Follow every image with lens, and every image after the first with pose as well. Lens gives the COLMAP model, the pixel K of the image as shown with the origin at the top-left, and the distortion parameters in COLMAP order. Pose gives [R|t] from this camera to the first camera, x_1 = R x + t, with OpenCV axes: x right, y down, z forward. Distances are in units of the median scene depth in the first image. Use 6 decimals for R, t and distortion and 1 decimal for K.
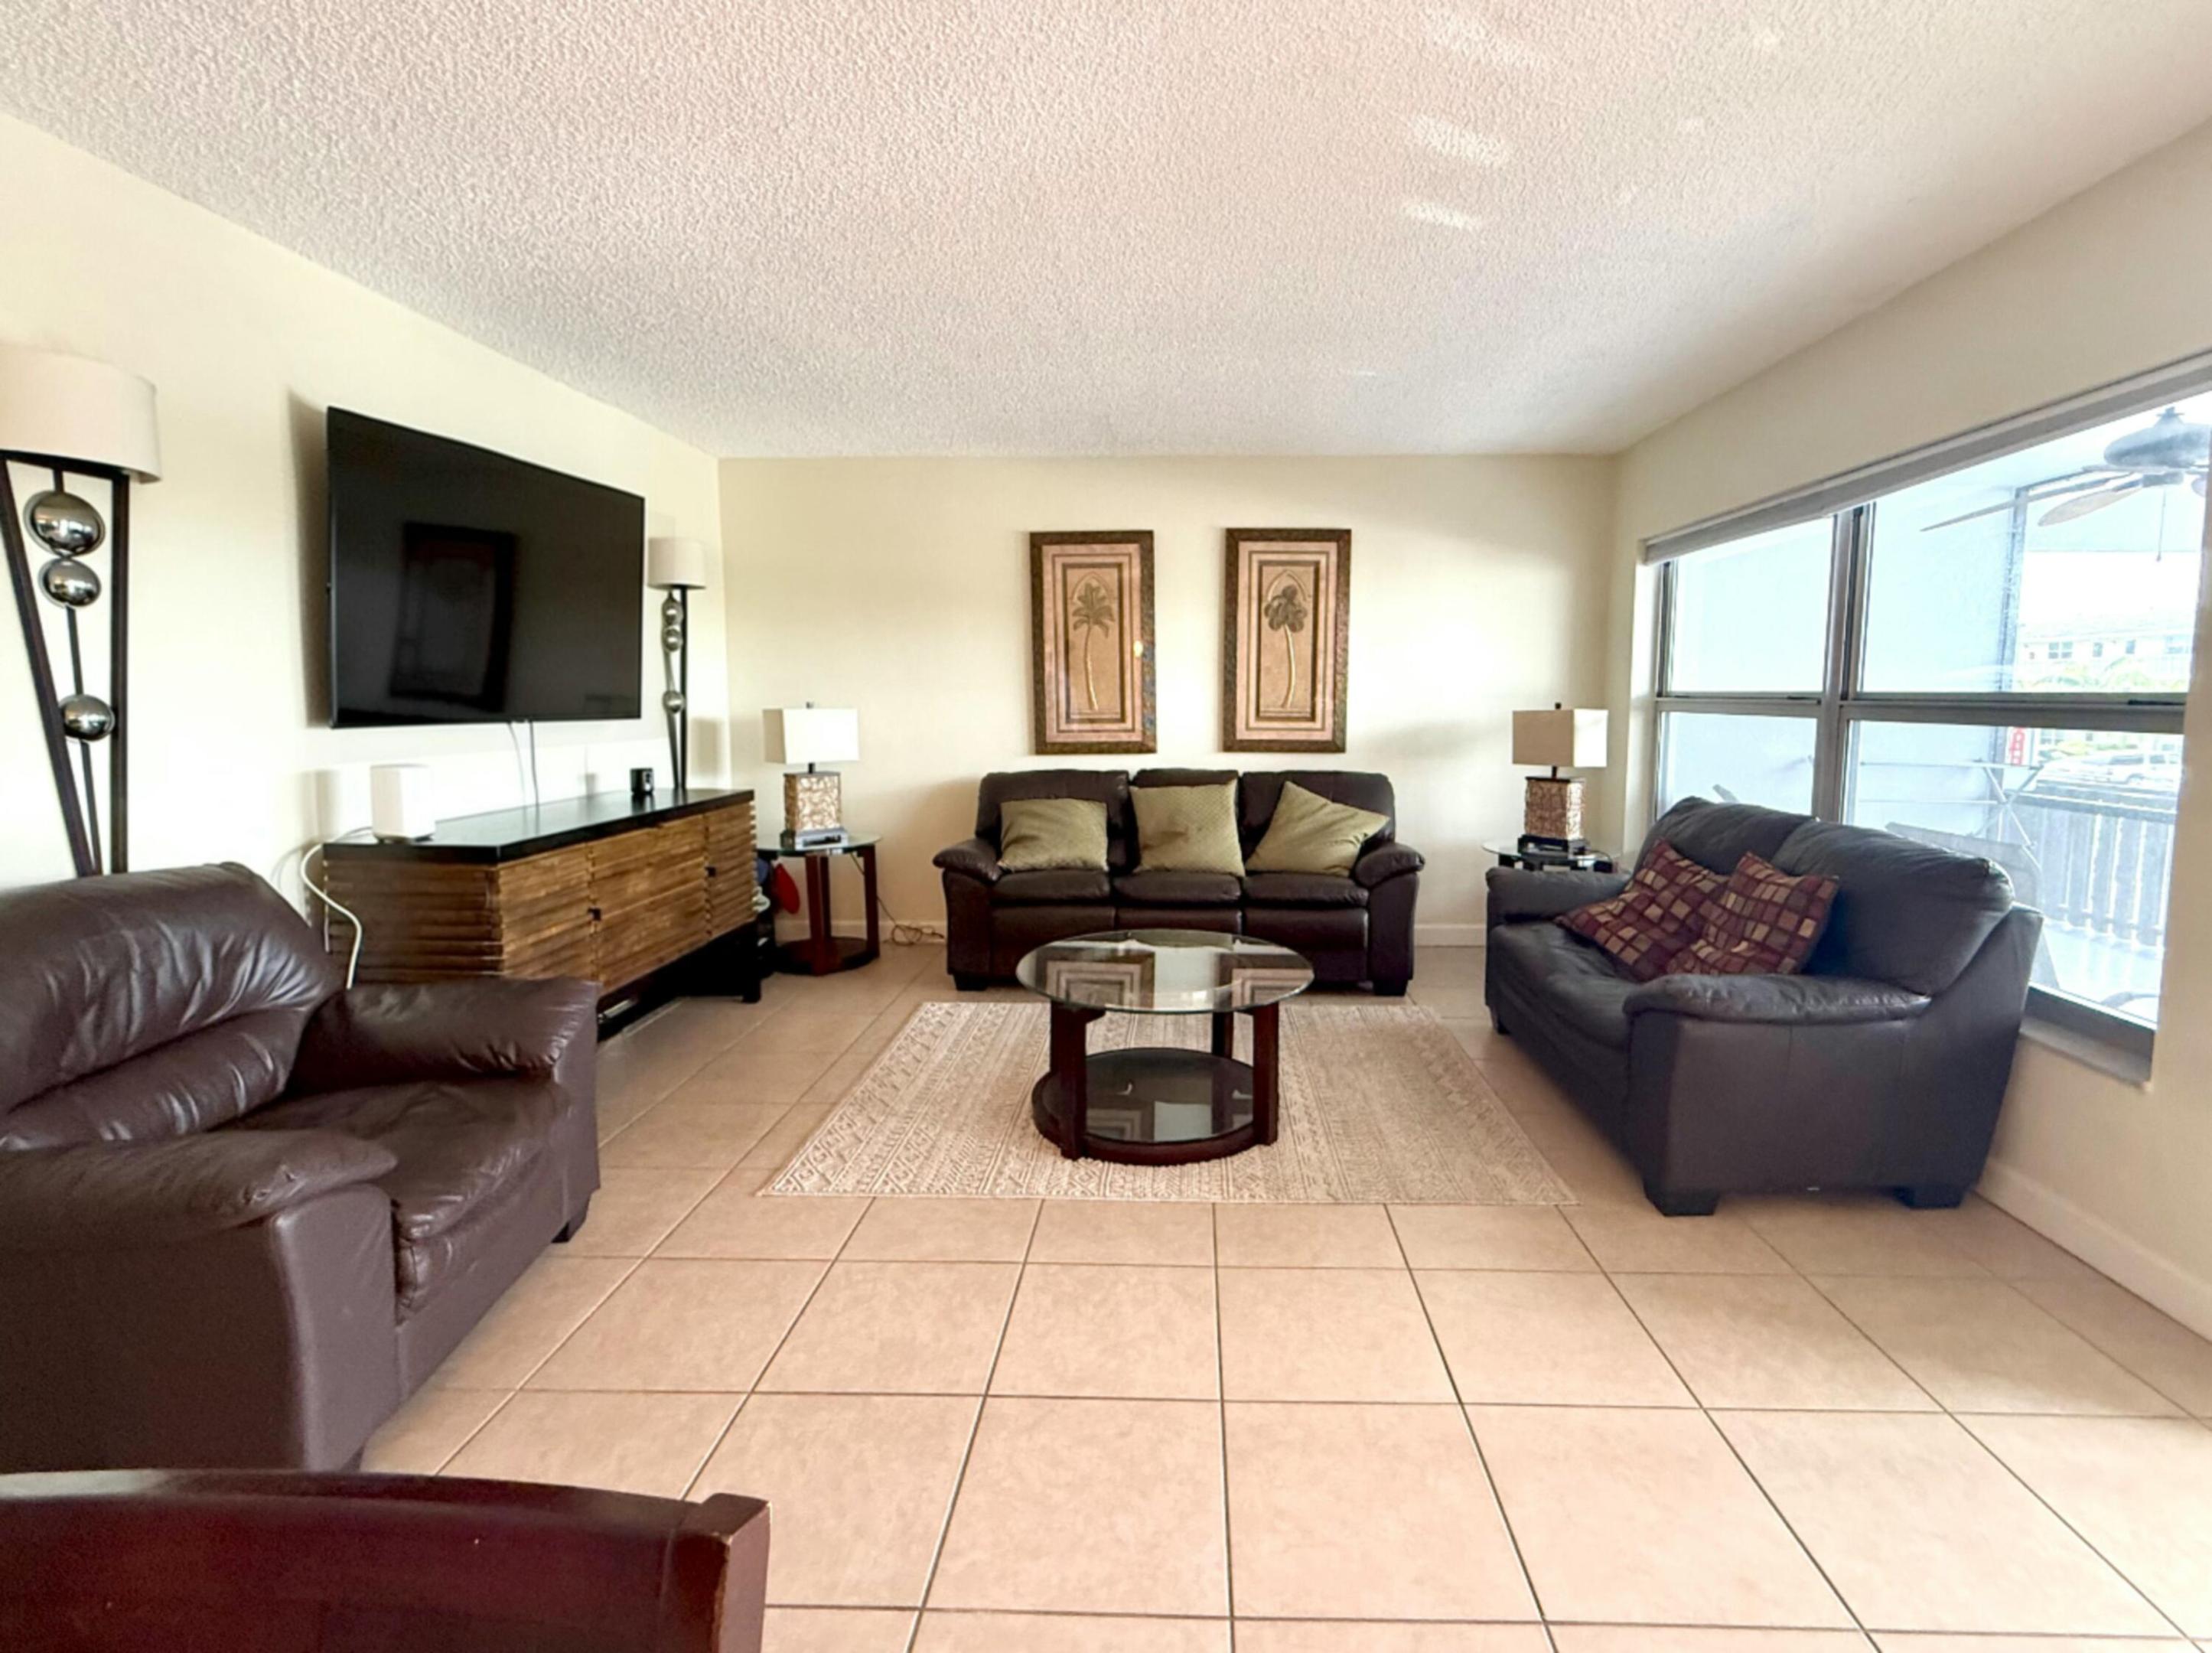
lens RADIAL K [[943.5, 0, 1115.7], [0, 943.5, 823.1], [0, 0, 1]] dist [-0.000306, 0.000422]
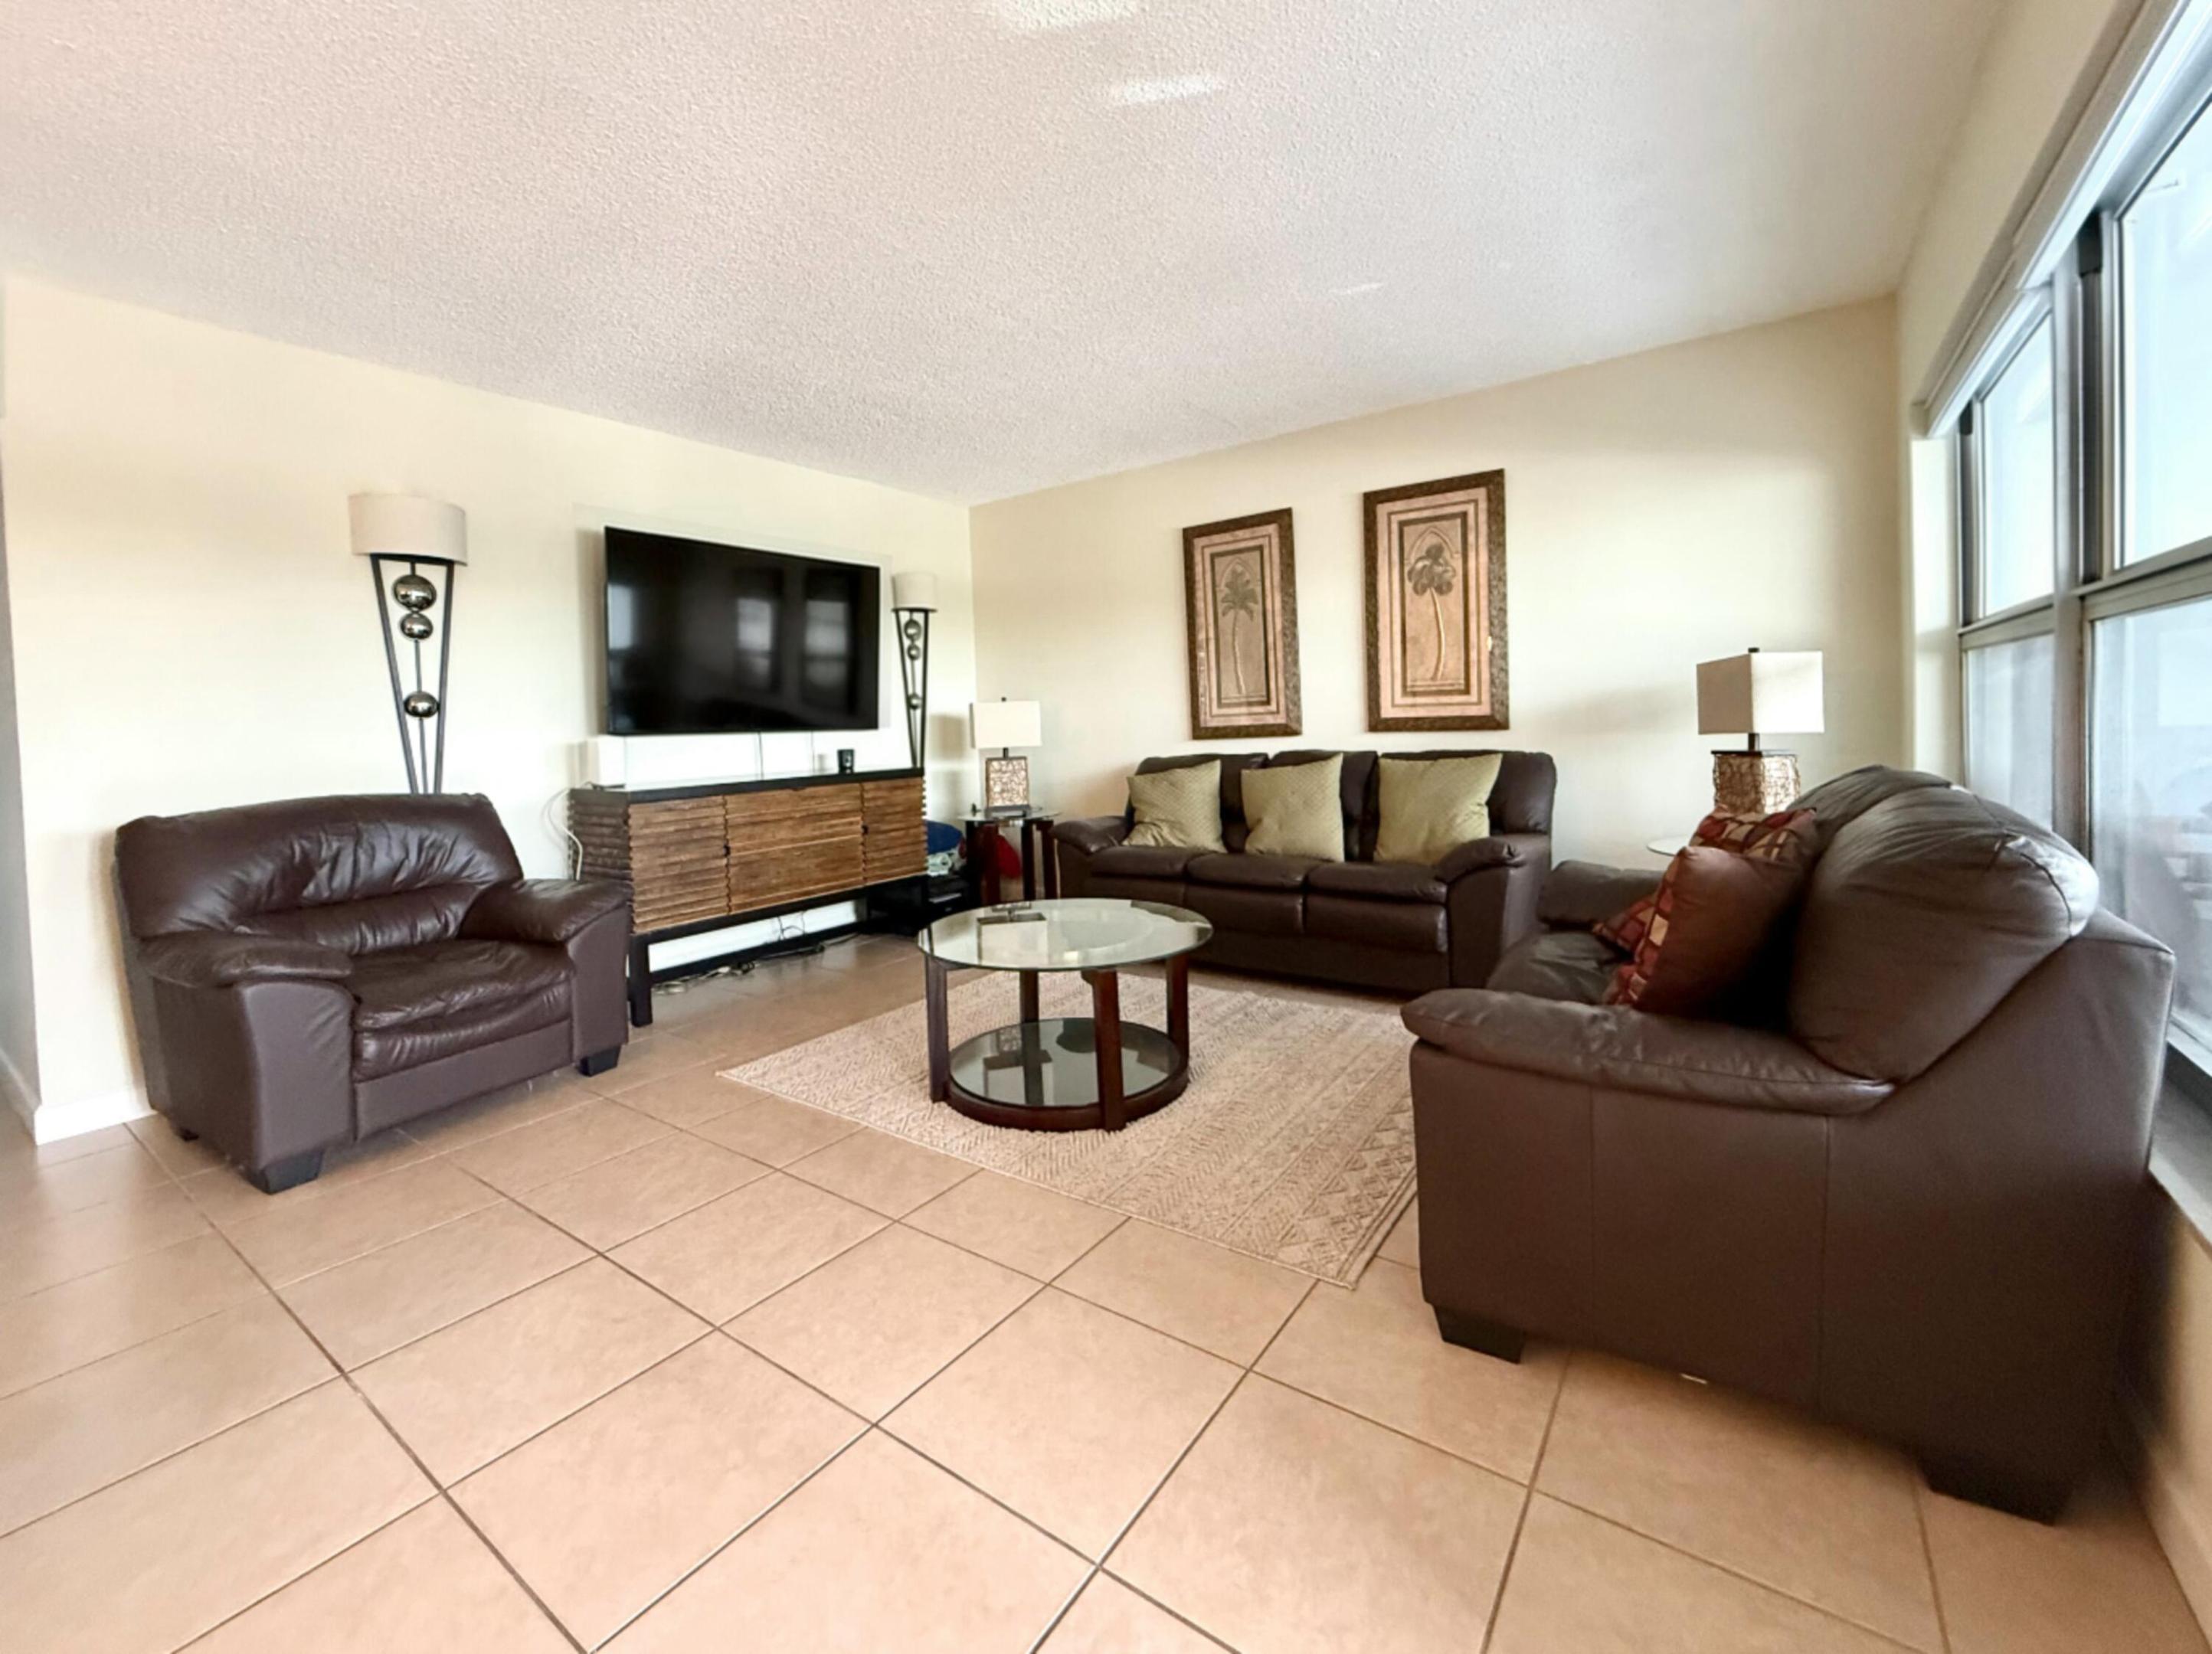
lens RADIAL K [[879.5, 0, 1186.8], [0, 879.5, 789.9], [0, 0, 1]] dist [0.001174, -0.000152]
pose [[0.845984, 0.007977, -0.533149, 0.447637], [-0.039431, 0.998086, -0.047634, 0.030511], [0.531748, 0.061320, 0.844680, 0.194015]]
